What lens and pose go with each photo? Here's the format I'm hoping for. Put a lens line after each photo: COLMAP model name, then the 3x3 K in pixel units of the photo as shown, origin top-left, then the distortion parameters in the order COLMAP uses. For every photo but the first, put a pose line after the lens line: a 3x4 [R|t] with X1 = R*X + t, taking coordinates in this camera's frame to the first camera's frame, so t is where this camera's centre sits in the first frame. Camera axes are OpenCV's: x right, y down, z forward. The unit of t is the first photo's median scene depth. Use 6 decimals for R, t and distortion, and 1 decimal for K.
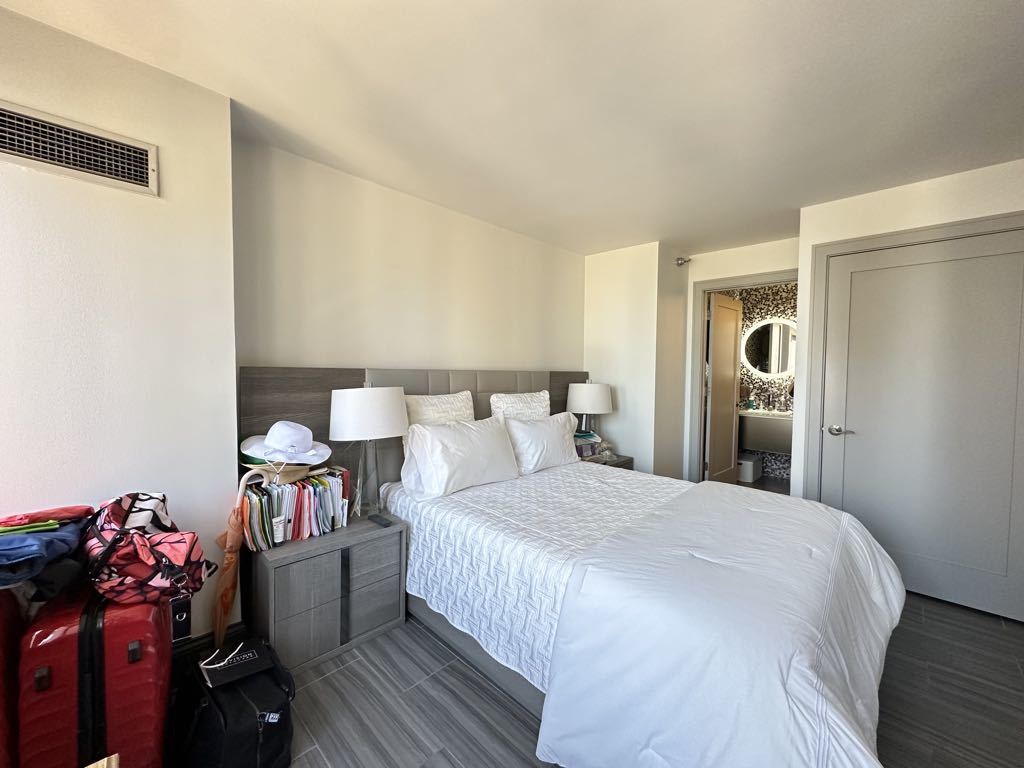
lens RADIAL K [[408.2, 0, 511.9], [0, 408.2, 384.6], [0, 0, 1]] dist [0.001818, 0.000594]
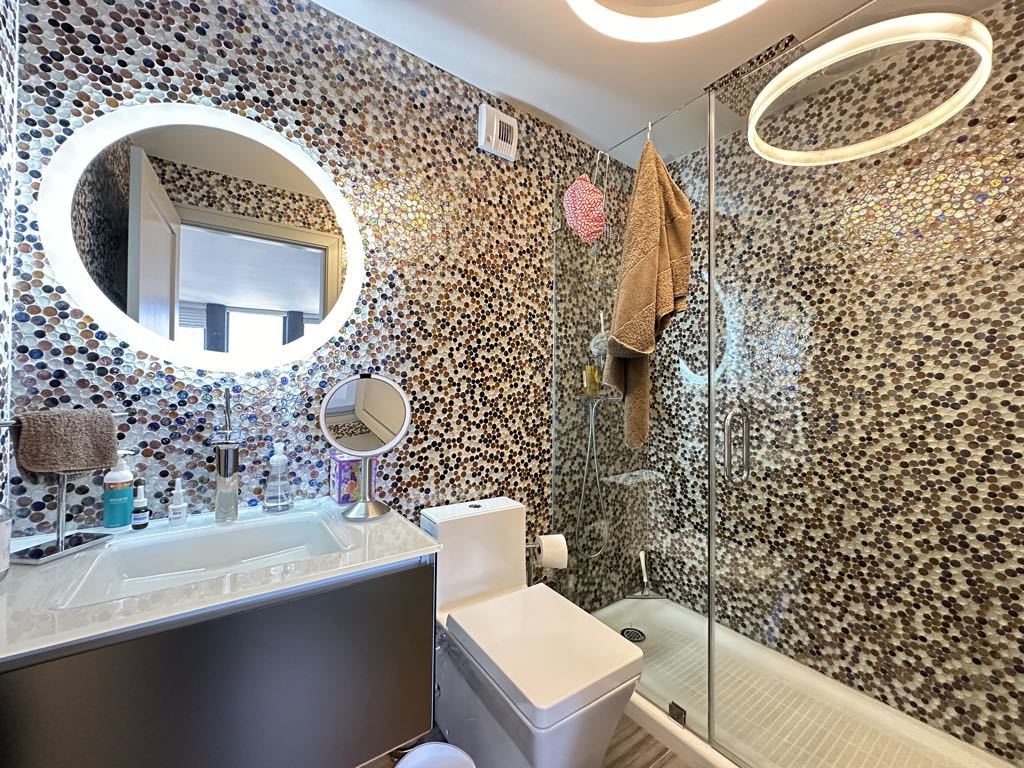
lens RADIAL K [[408.2, 0, 512.0], [0, 408.2, 383.1], [0, 0, 1]] dist [0.001818, 0.000594]
pose [[0.170272, -0.002500, 0.985394, 0.421229], [0.024083, 0.999709, -0.001625, -0.004903], [-0.985103, 0.024008, 0.170282, 0.774676]]
